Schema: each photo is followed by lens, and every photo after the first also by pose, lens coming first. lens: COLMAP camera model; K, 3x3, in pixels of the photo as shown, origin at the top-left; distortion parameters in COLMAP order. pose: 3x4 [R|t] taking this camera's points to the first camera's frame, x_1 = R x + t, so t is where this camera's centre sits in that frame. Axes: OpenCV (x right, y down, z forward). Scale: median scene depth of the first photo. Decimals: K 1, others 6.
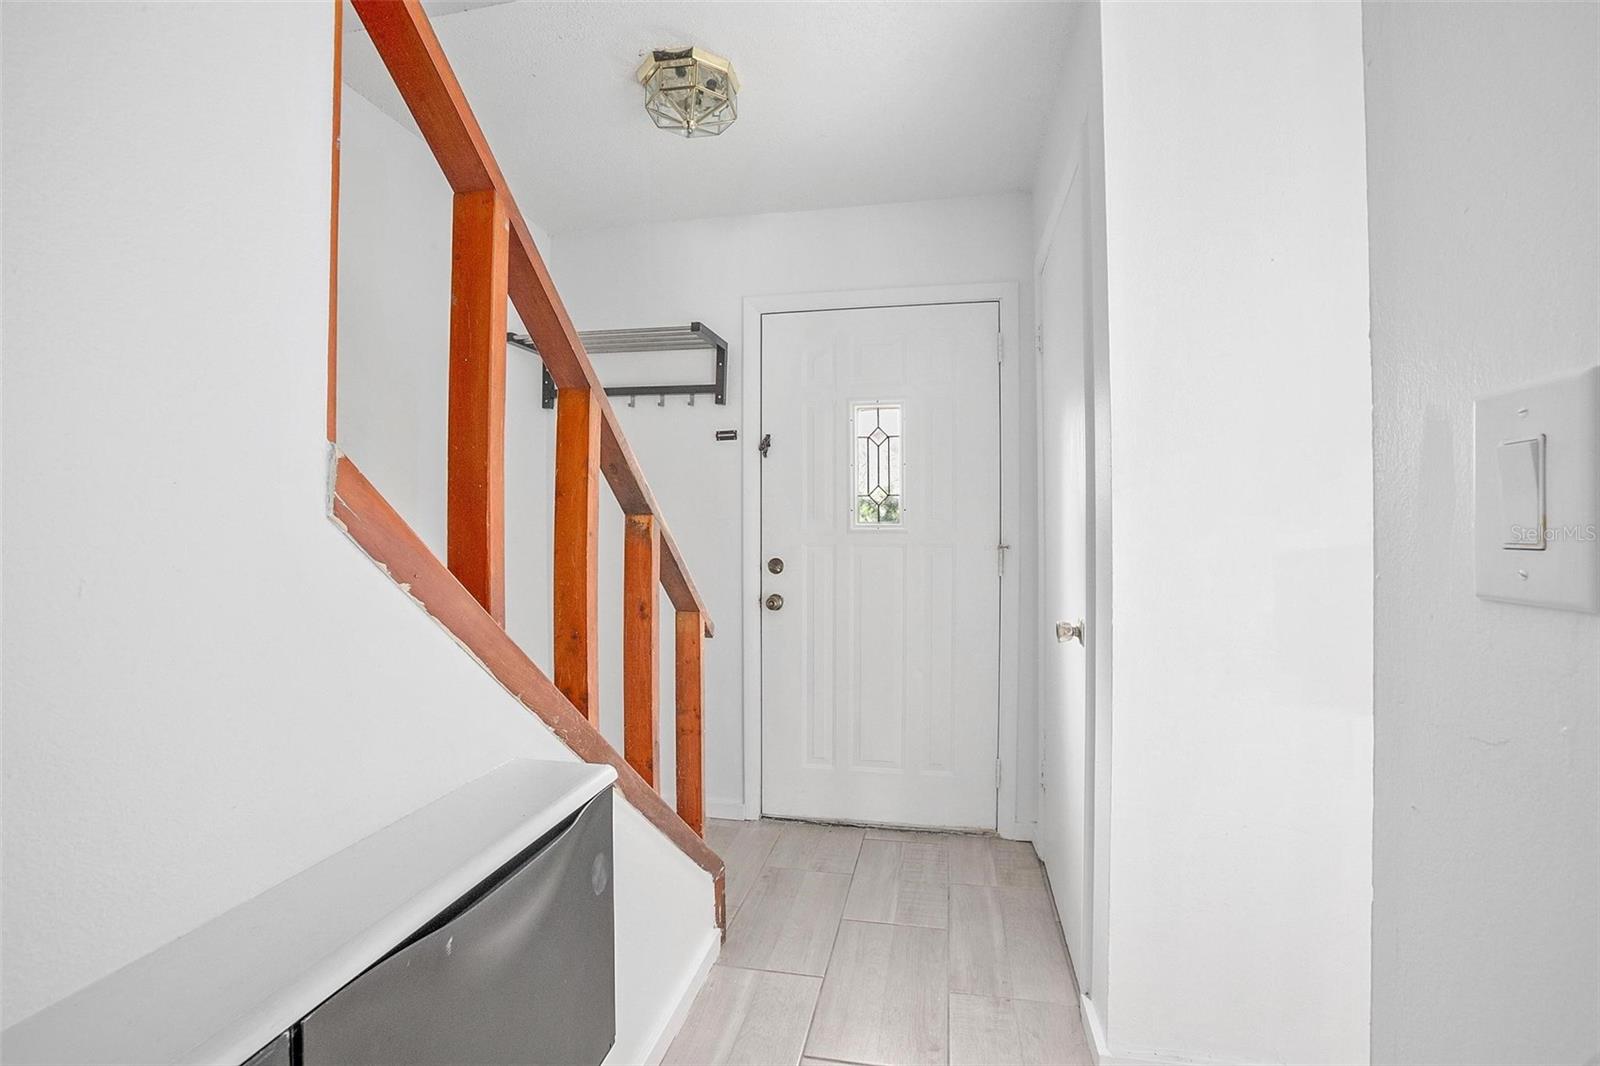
lens RADIAL K [[733.5, 0, 796.2], [0, 733.5, 532.5], [0, 0, 1]] dist [-0.095288, 0.045575]
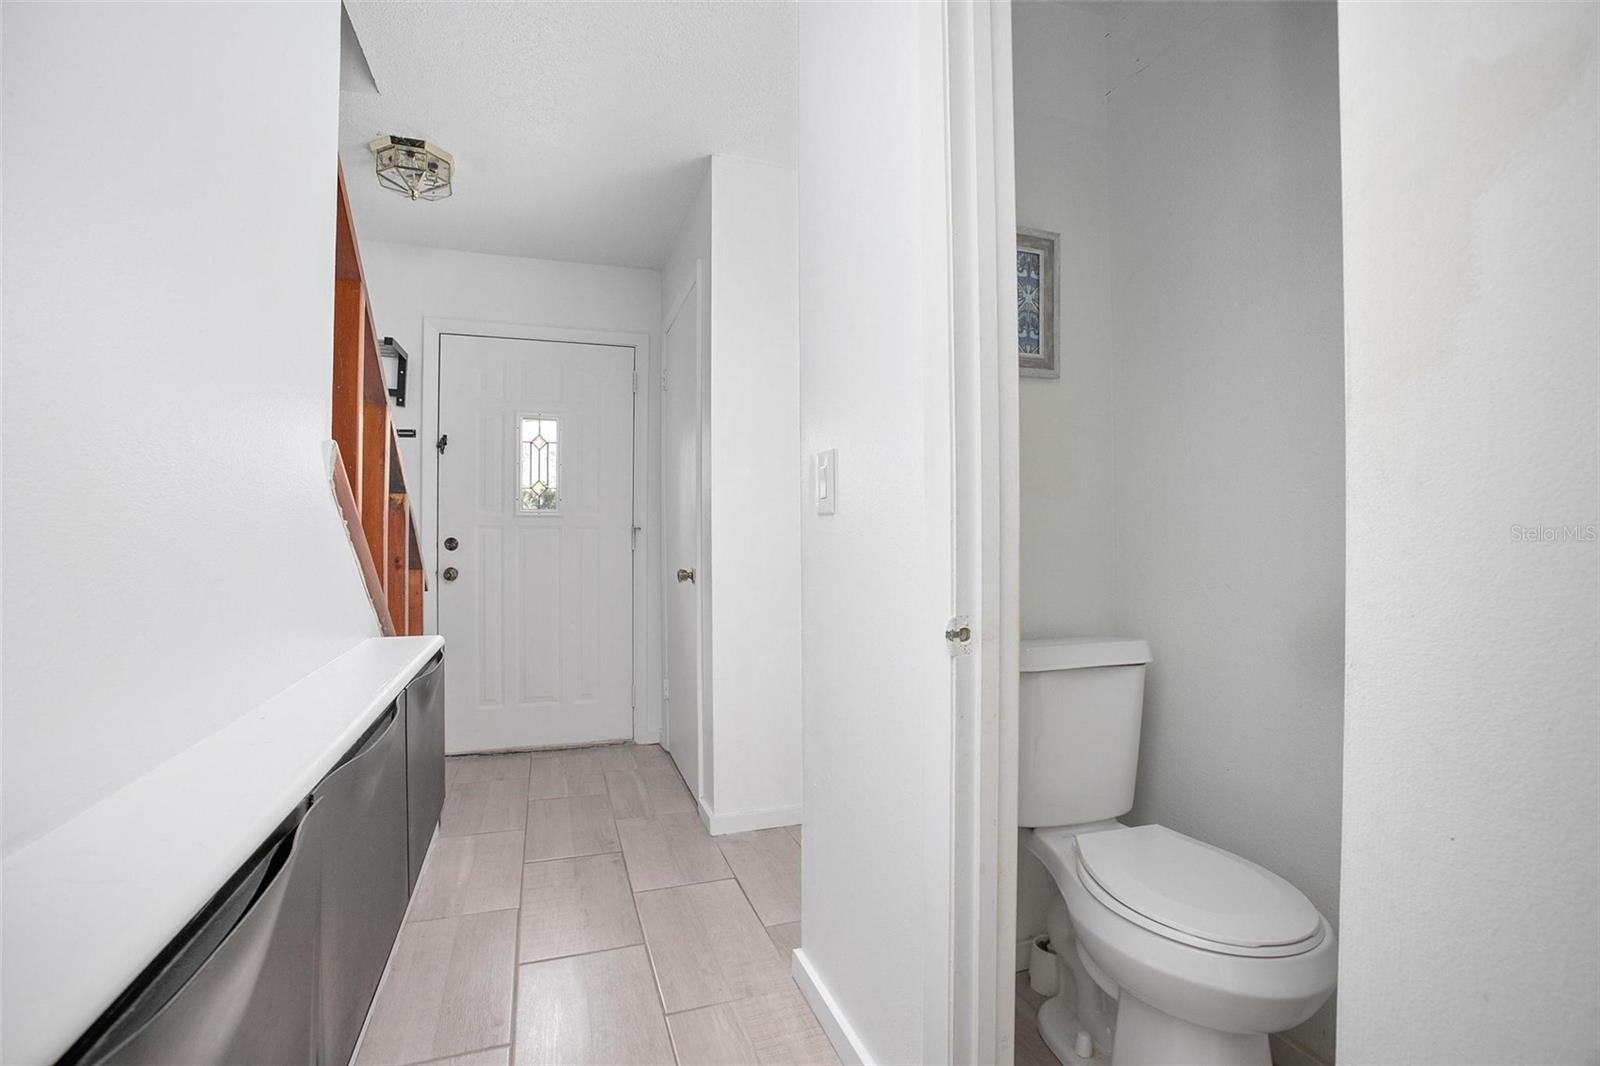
lens RADIAL K [[733.2, 0, 800.0], [0, 733.2, 533.0], [0, 0, 1]] dist [-0.059483, 0.021400]
pose [[0.861124, 0.001562, 0.508393, -0.144906], [0.000099, 0.999995, -0.003240, 0.032435], [-0.508395, 0.002840, 0.861119, -0.331082]]
